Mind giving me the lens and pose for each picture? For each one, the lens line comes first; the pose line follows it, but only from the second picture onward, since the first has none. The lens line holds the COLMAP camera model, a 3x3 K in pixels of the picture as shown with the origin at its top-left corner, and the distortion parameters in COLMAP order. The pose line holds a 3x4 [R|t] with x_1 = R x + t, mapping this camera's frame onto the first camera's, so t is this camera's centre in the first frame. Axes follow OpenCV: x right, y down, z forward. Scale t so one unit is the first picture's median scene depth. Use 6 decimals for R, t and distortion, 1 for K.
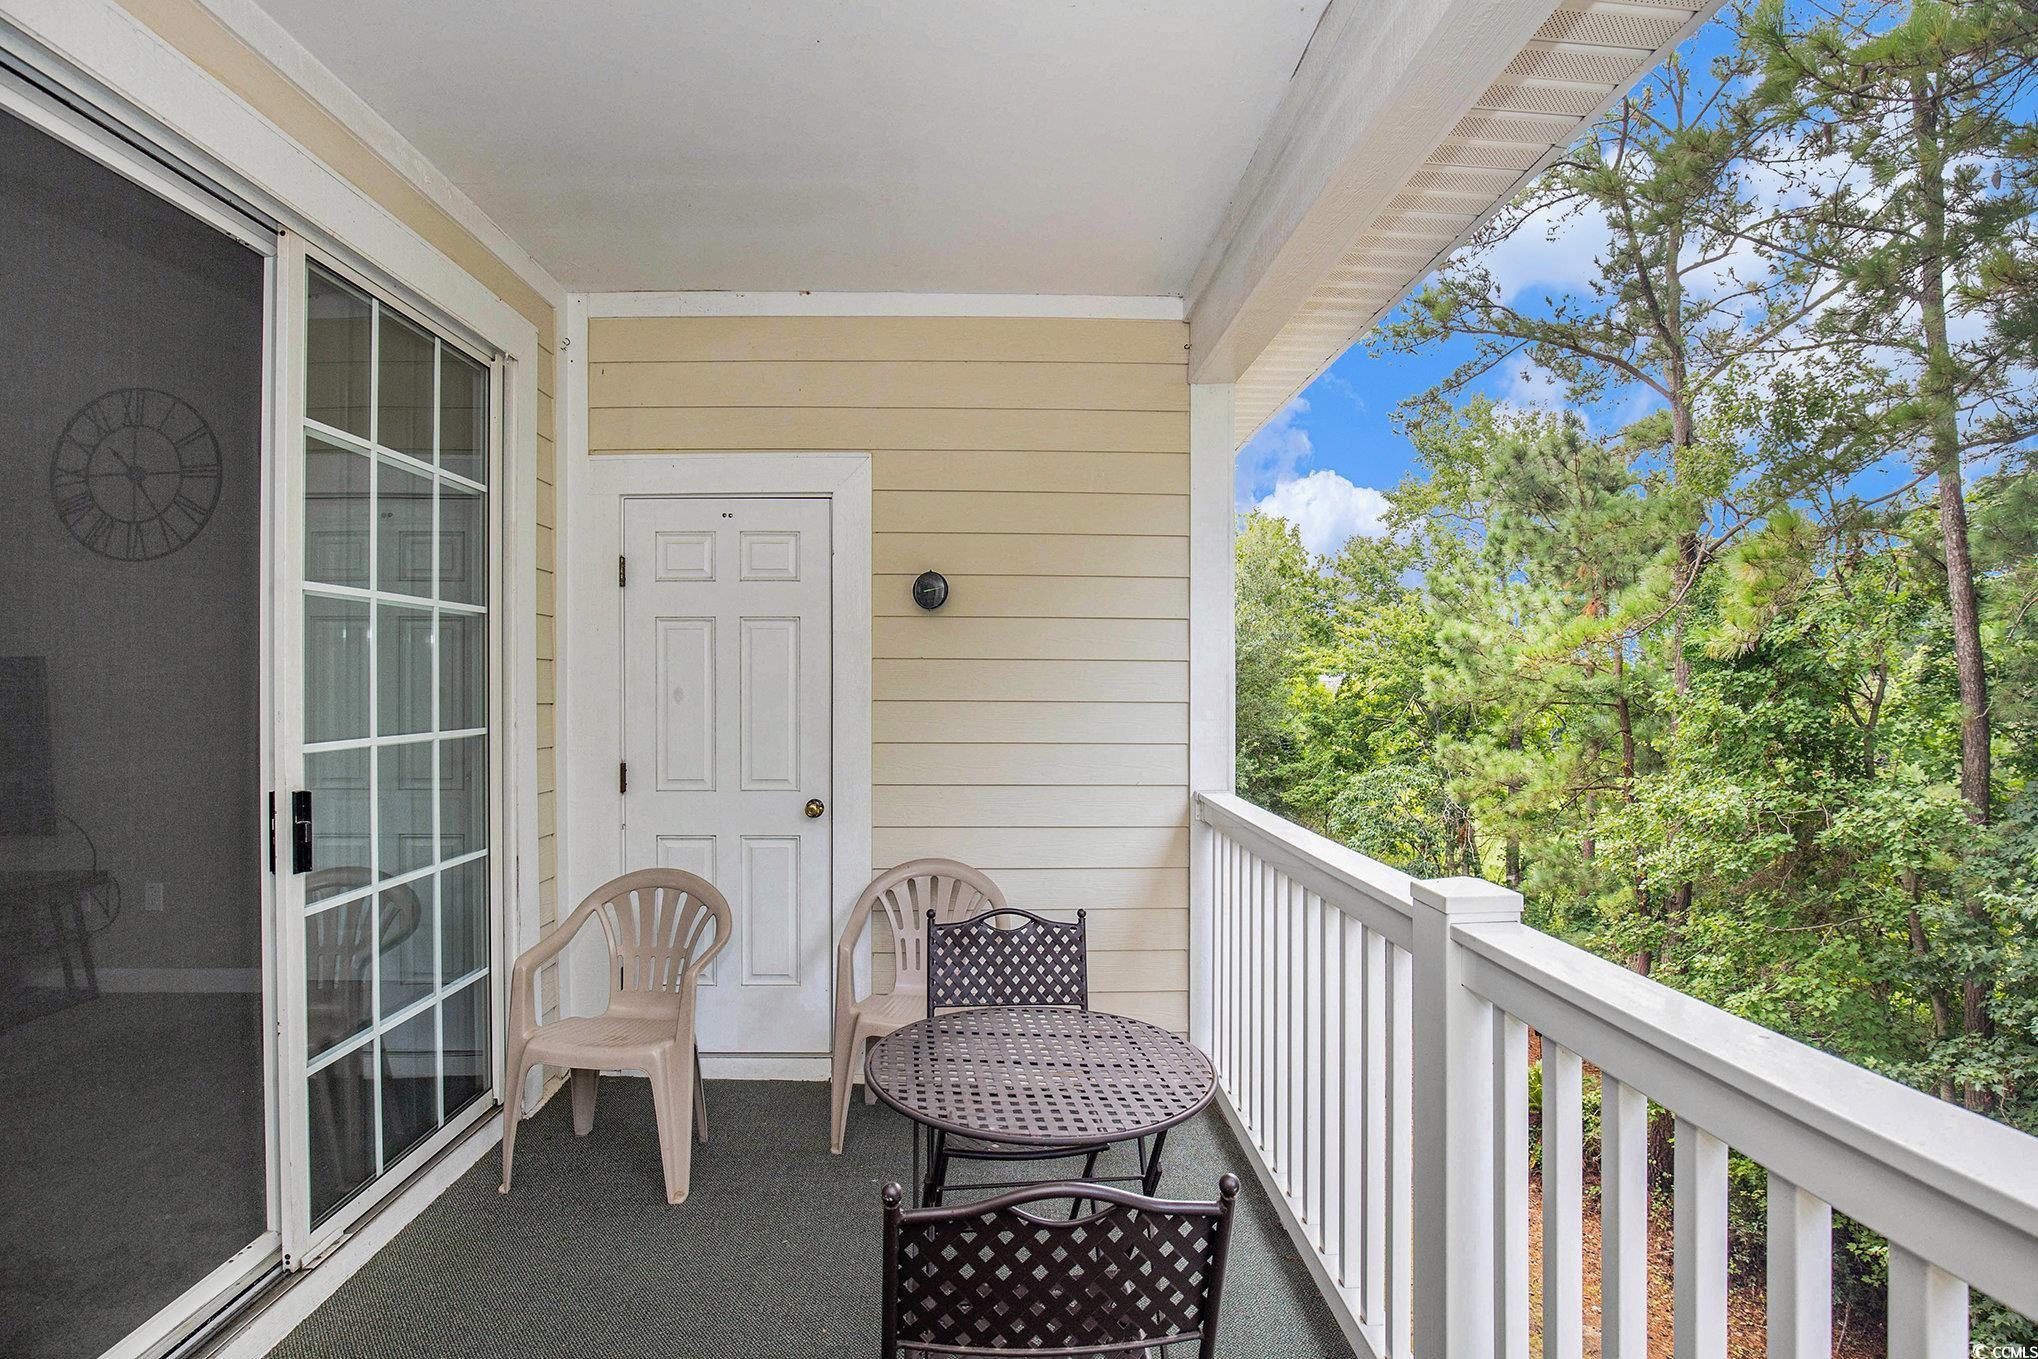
lens RADIAL K [[1026.5, 0, 1021.4], [0, 1026.5, 683.9], [0, 0, 1]] dist [-0.036947, 0.000702]
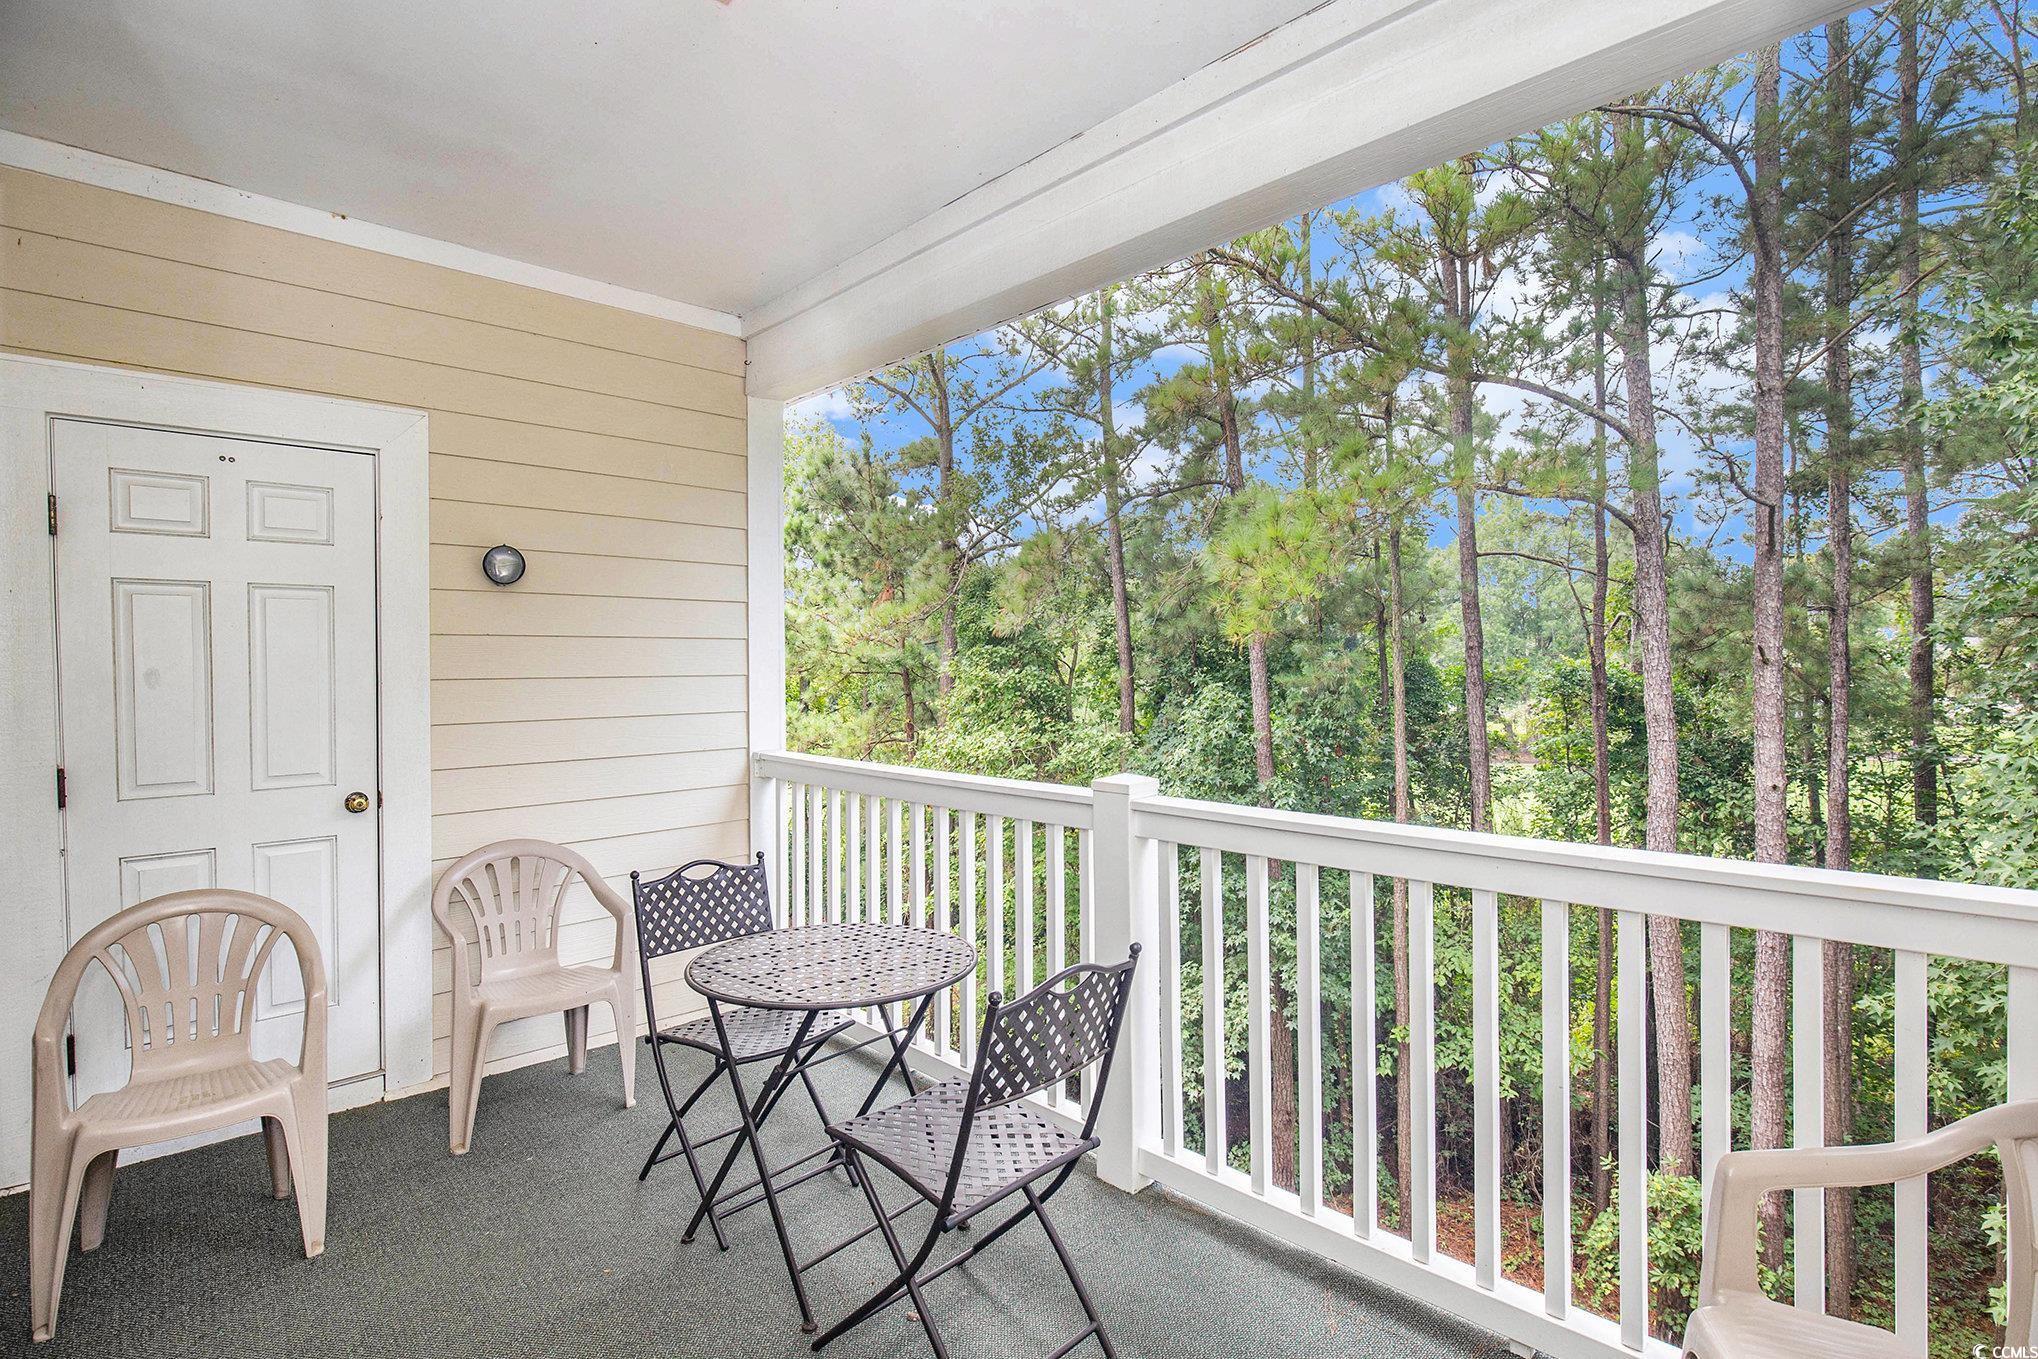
lens RADIAL K [[997.7, 0, 1058.3], [0, 997.7, 646.4], [0, 0, 1]] dist [0.015197, -0.000418]
pose [[0.729462, 0.000214, 0.684022, -0.352896], [0.007514, 0.999937, -0.008327, -0.001562], [-0.683980, 0.011214, 0.729414, -0.051234]]
